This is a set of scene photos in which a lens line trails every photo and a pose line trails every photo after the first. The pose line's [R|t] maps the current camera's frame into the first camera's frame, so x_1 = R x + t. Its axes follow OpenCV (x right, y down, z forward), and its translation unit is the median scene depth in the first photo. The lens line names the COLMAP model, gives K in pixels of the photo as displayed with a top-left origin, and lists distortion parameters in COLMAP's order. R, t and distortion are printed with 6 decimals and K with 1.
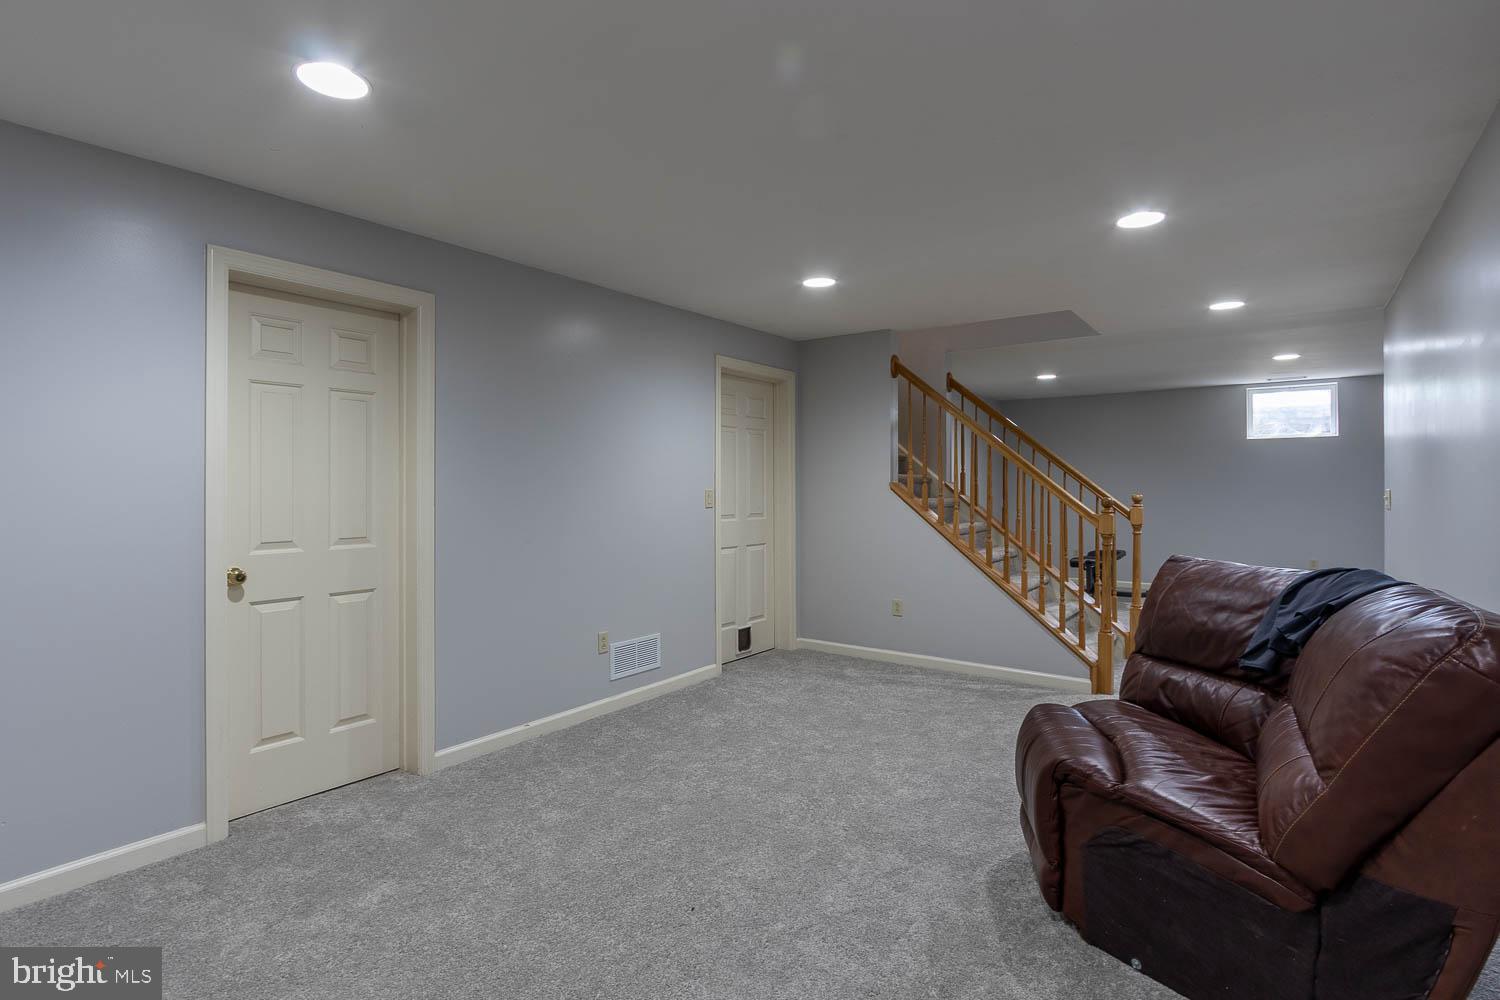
lens RADIAL K [[744.7, 0, 752.0], [0, 744.7, 491.2], [0, 0, 1]] dist [-0.001916, 0.000154]
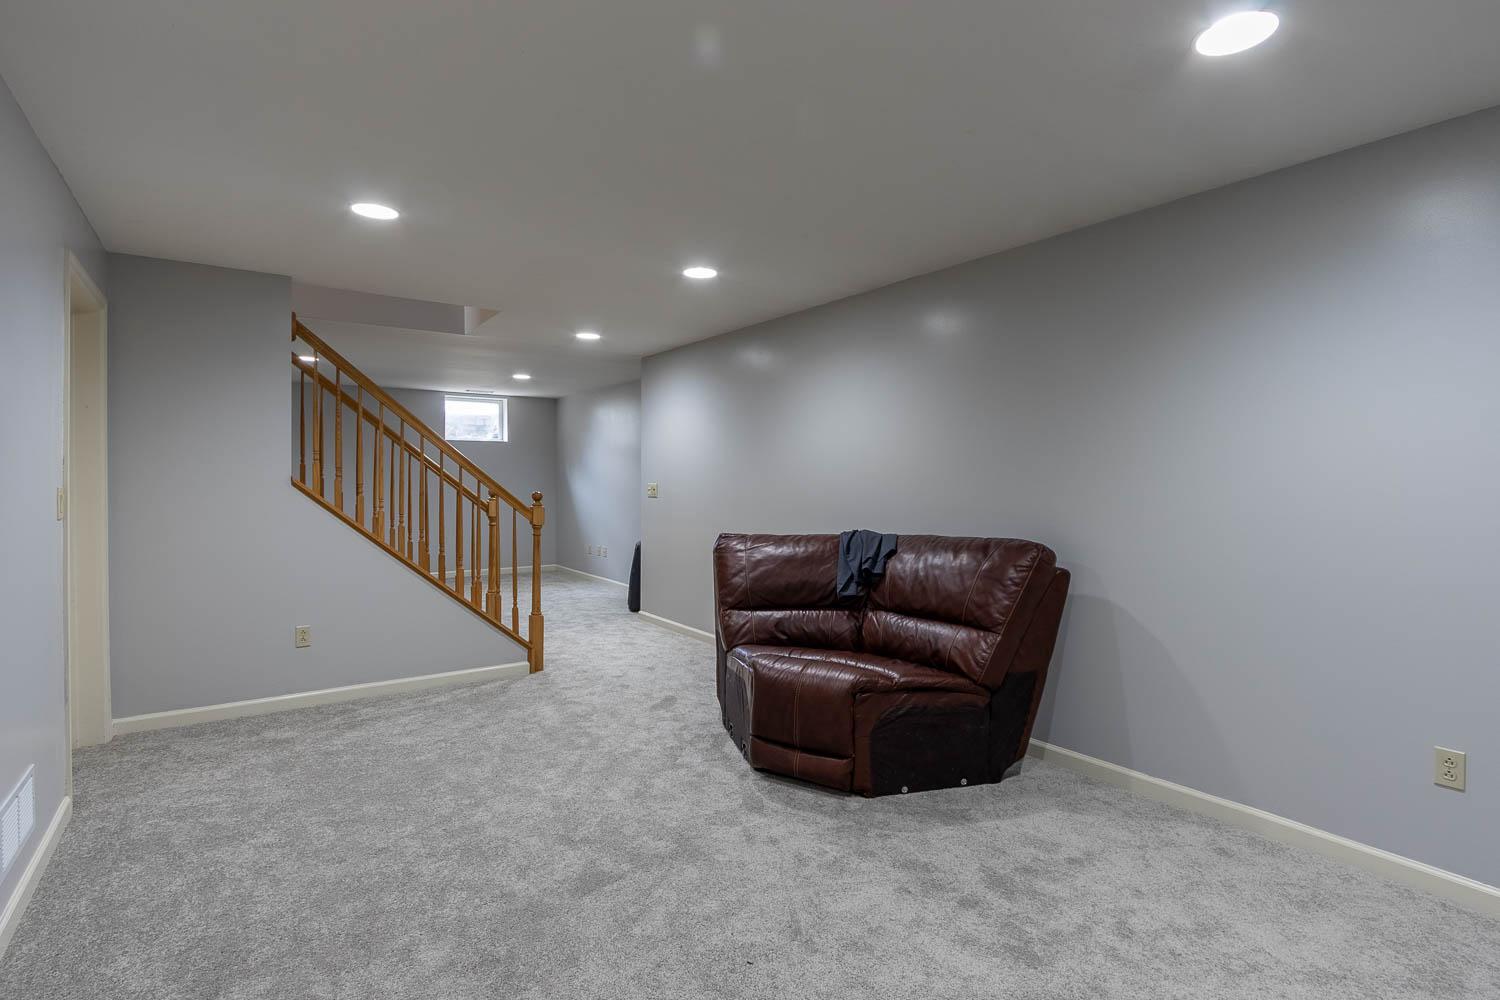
lens RADIAL K [[725.6, 0, 764.3], [0, 725.6, 496.2], [0, 0, 1]] dist [-0.007611, 0.002299]
pose [[0.310286, -0.018972, 0.950454, -0.350906], [0.006481, 0.999820, 0.017842, -0.001169], [-0.950621, 0.000624, 0.310353, 0.286043]]
